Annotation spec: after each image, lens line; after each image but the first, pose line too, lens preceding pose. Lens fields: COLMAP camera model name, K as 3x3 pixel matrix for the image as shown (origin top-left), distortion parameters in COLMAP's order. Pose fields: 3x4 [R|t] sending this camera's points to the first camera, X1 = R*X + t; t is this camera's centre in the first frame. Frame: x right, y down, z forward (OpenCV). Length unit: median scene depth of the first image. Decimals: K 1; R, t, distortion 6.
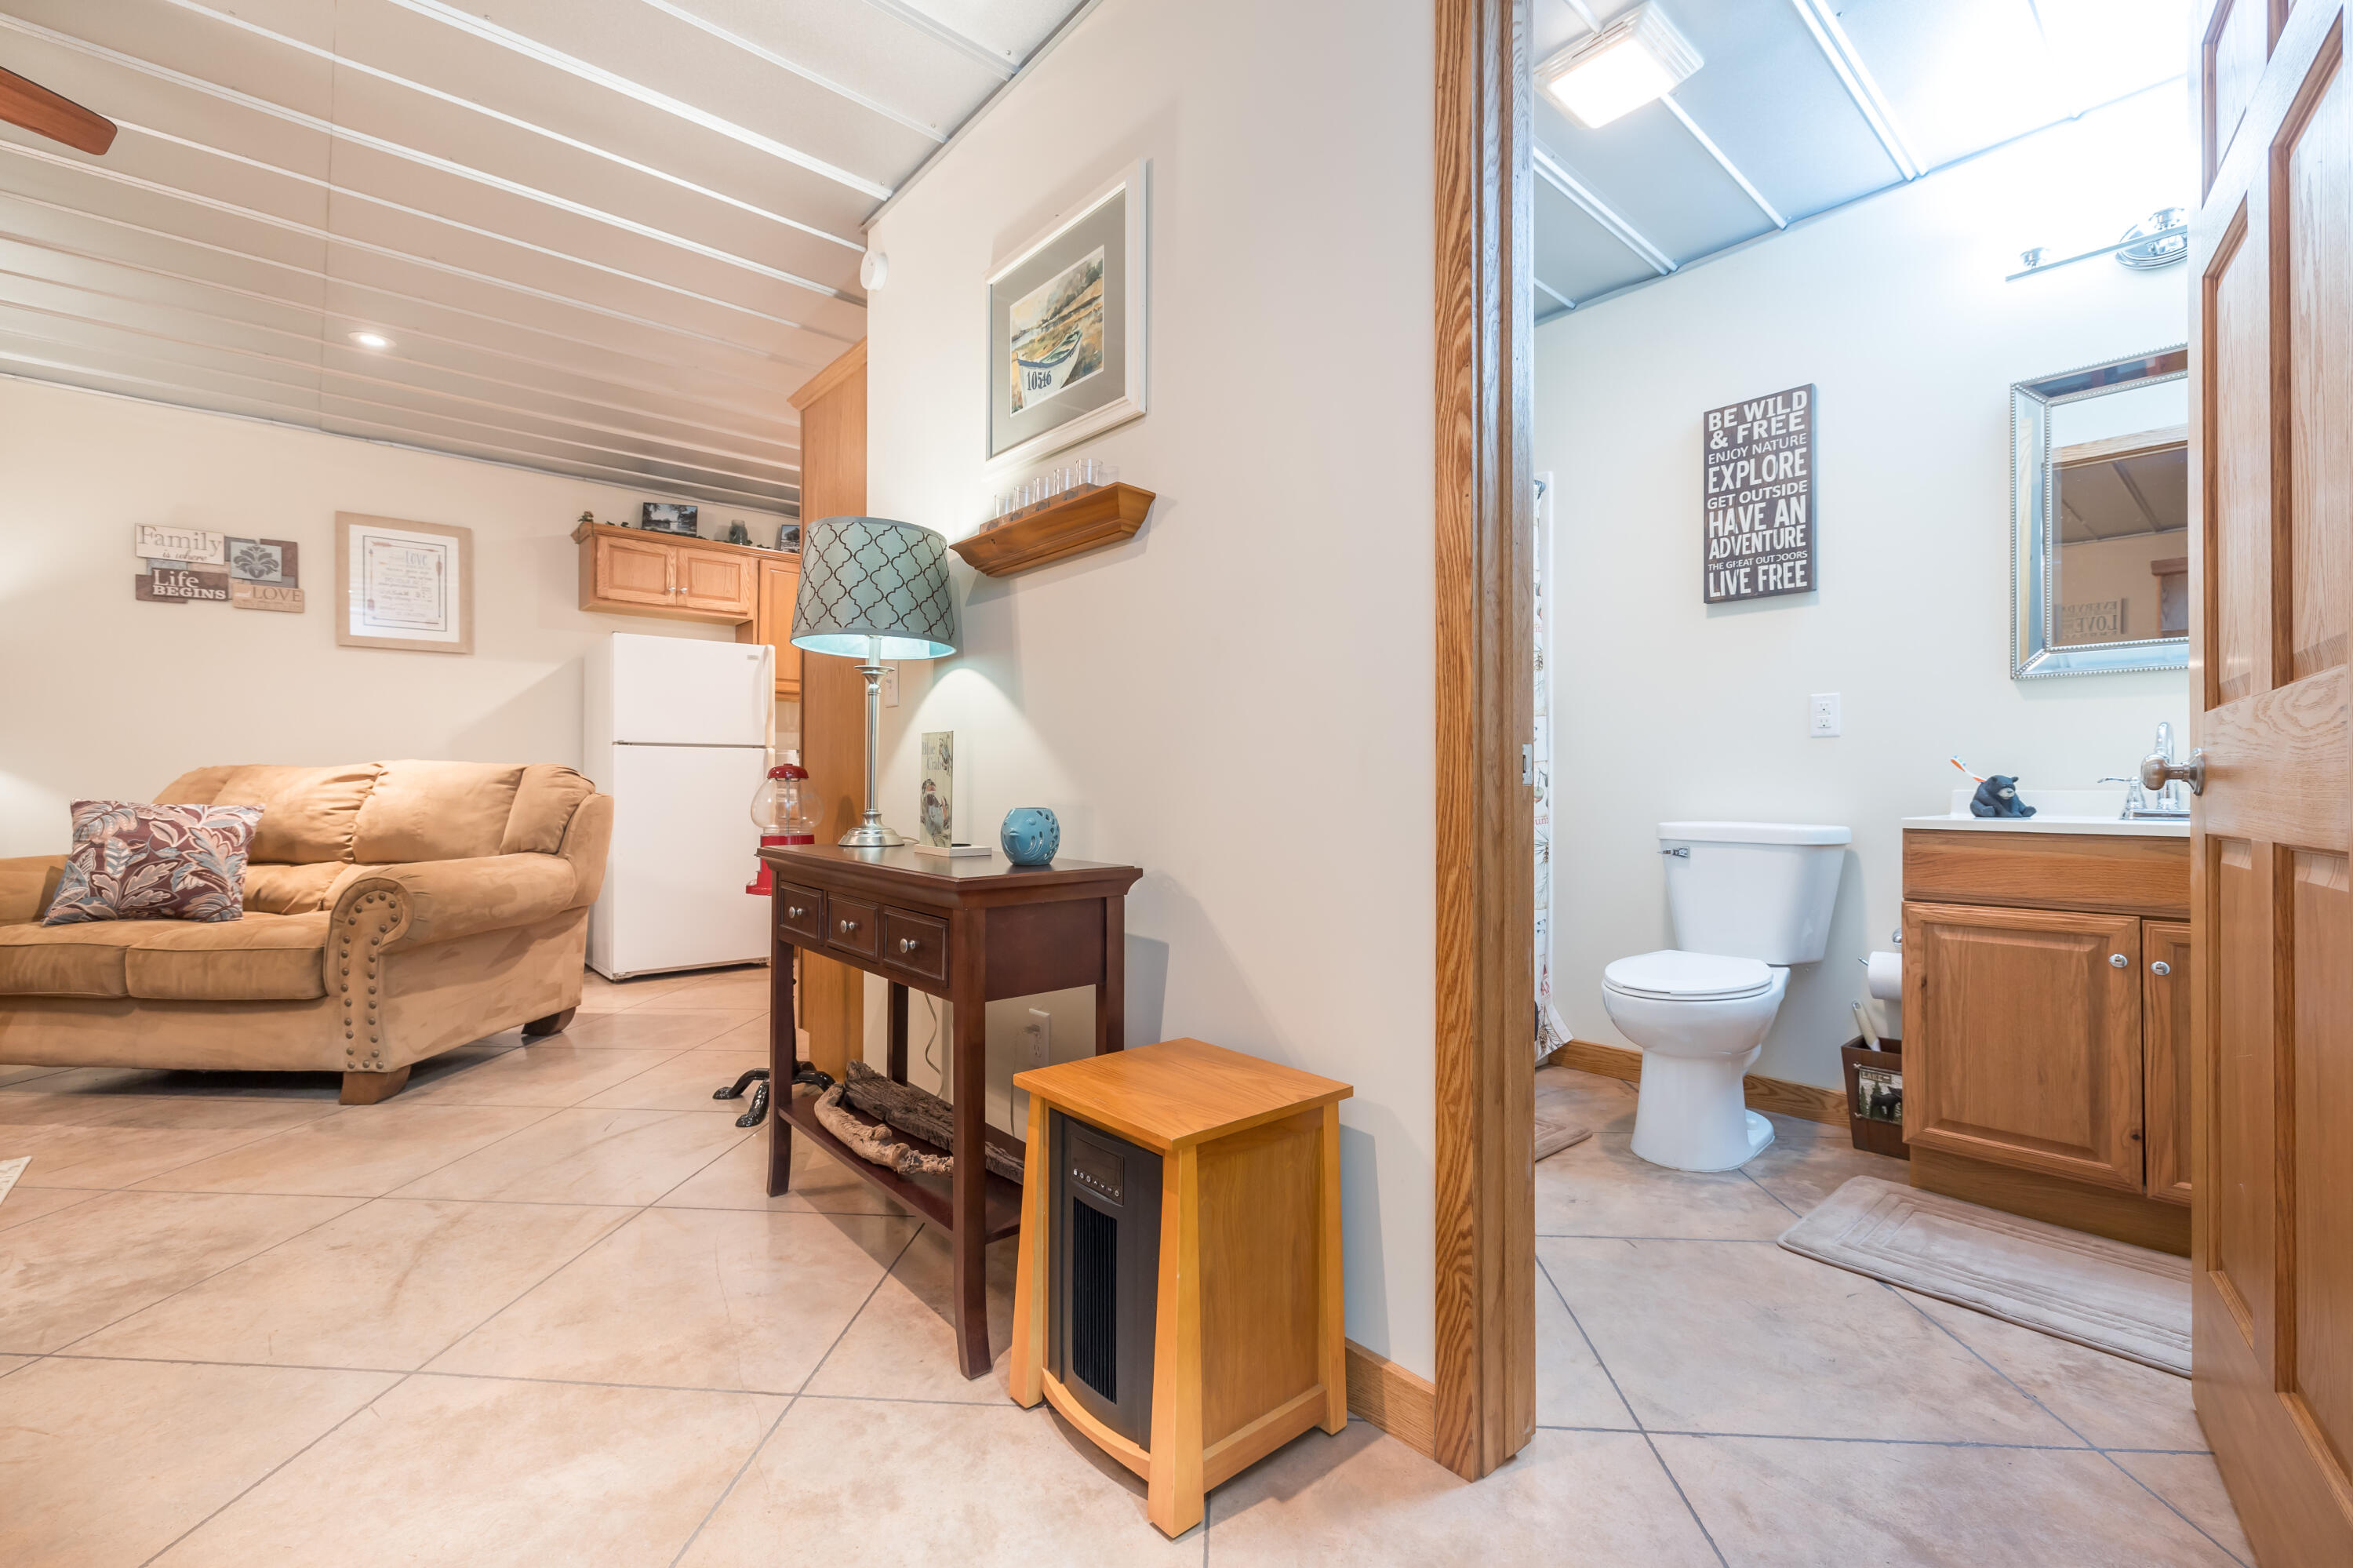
lens RADIAL K [[985.6, 0, 1165.8], [0, 985.6, 781.2], [0, 0, 1]] dist [-0.003987, 0.001672]
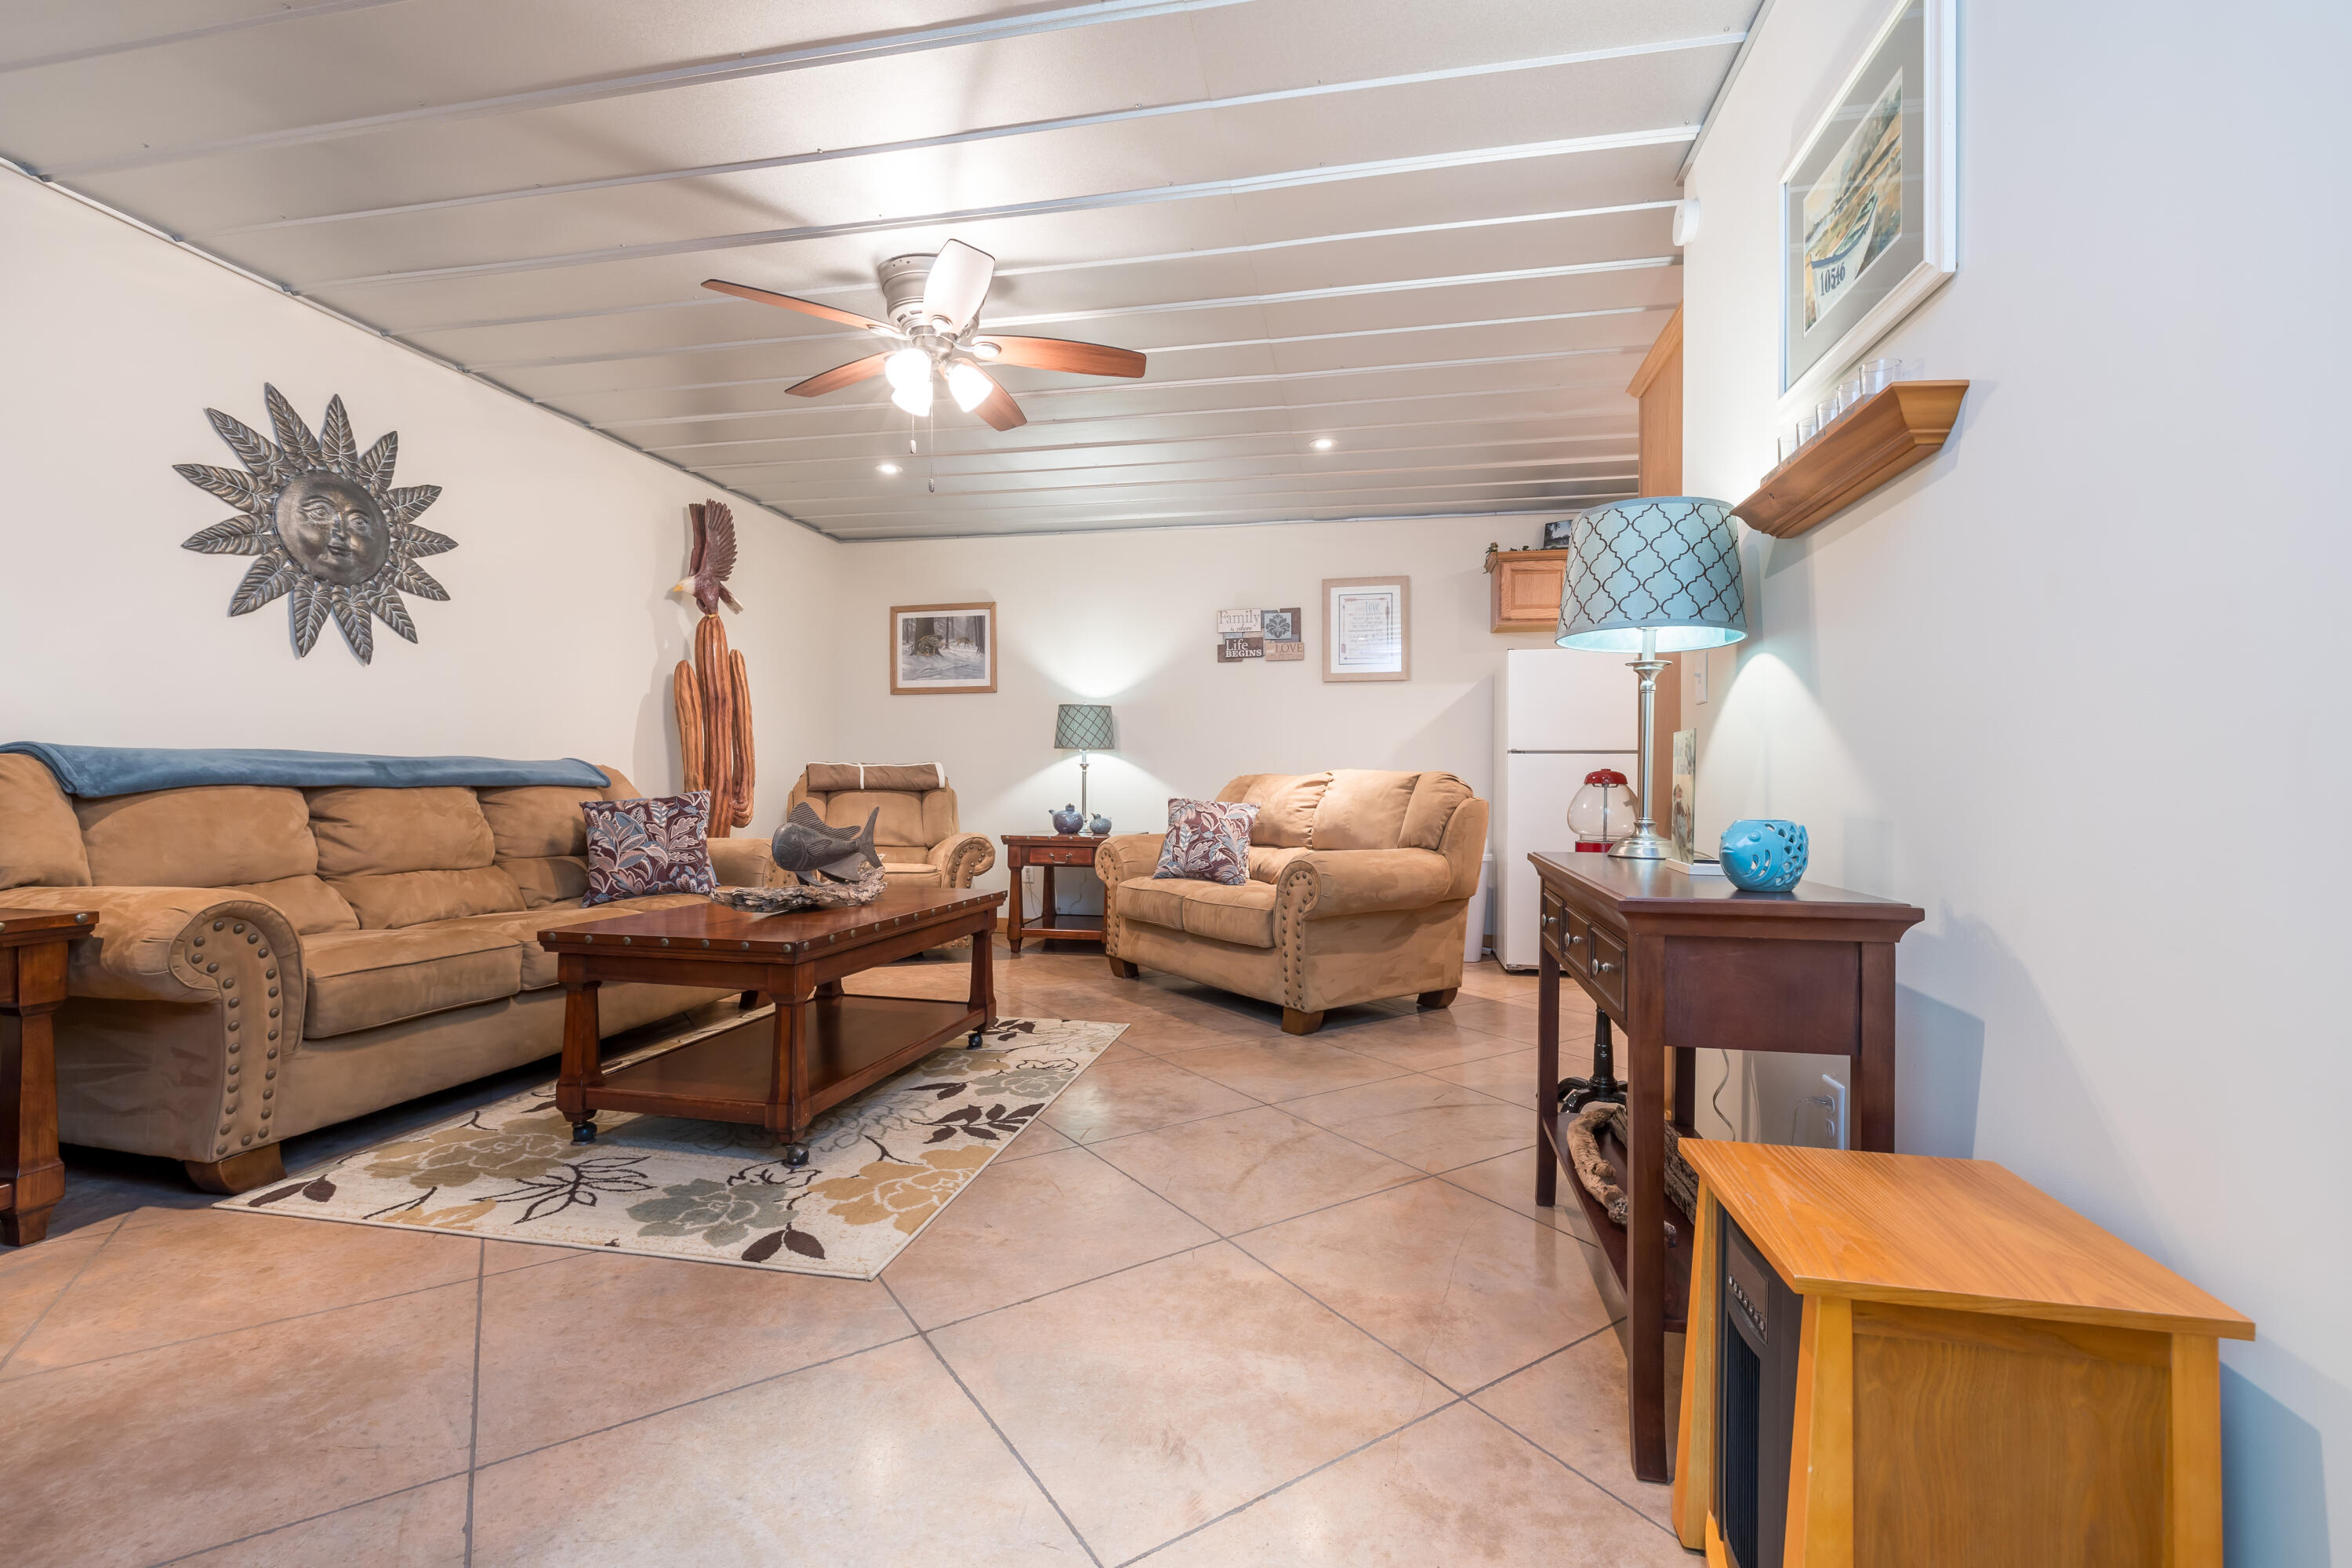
lens RADIAL K [[985.1, 0, 1191.9], [0, 985.1, 784.0], [0, 0, 1]] dist [-0.003987, 0.001672]
pose [[0.618303, -0.000068, -0.785940, 0.146599], [-0.002063, 0.999996, -0.001710, -0.000392], [0.785937, 0.002679, 0.618301, 0.095191]]
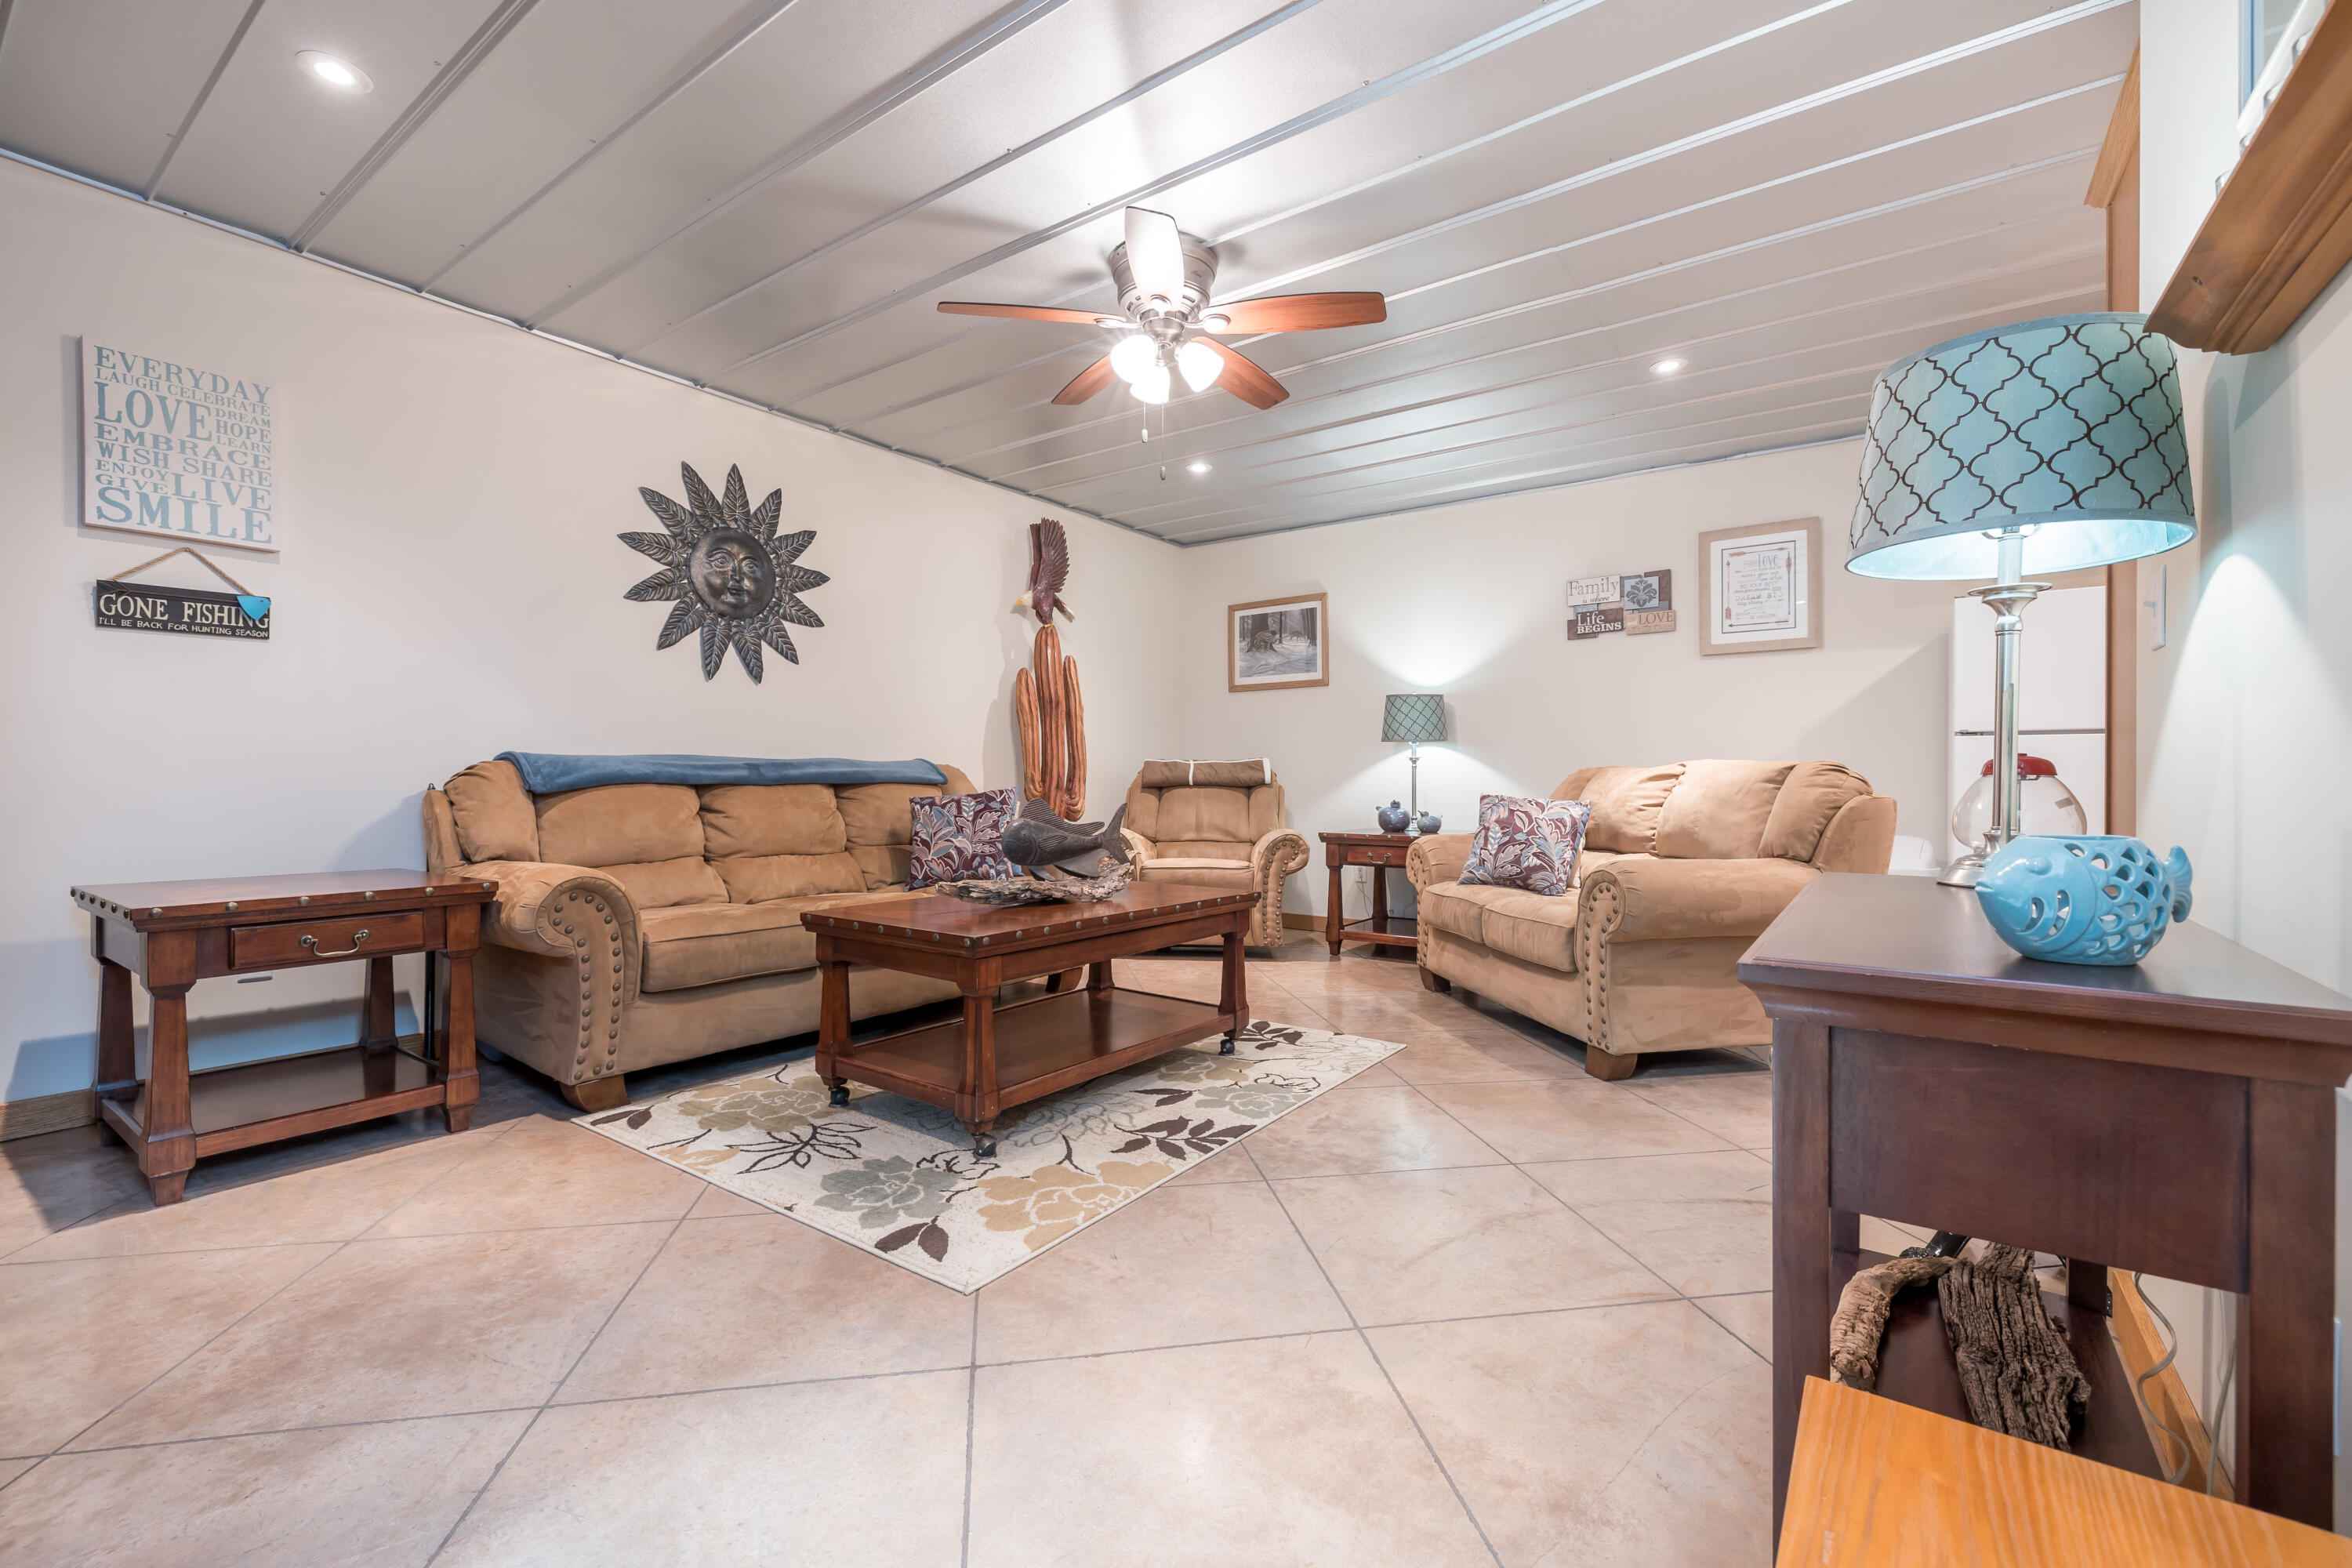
lens RADIAL K [[985.1, 0, 1194.0], [0, 985.1, 782.2], [0, 0, 1]] dist [-0.003987, 0.001672]
pose [[0.240488, 0.000181, -0.970652, 0.148427], [0.002225, 0.999997, 0.000737, 0.000106], [0.970650, -0.002337, 0.240487, 0.350534]]
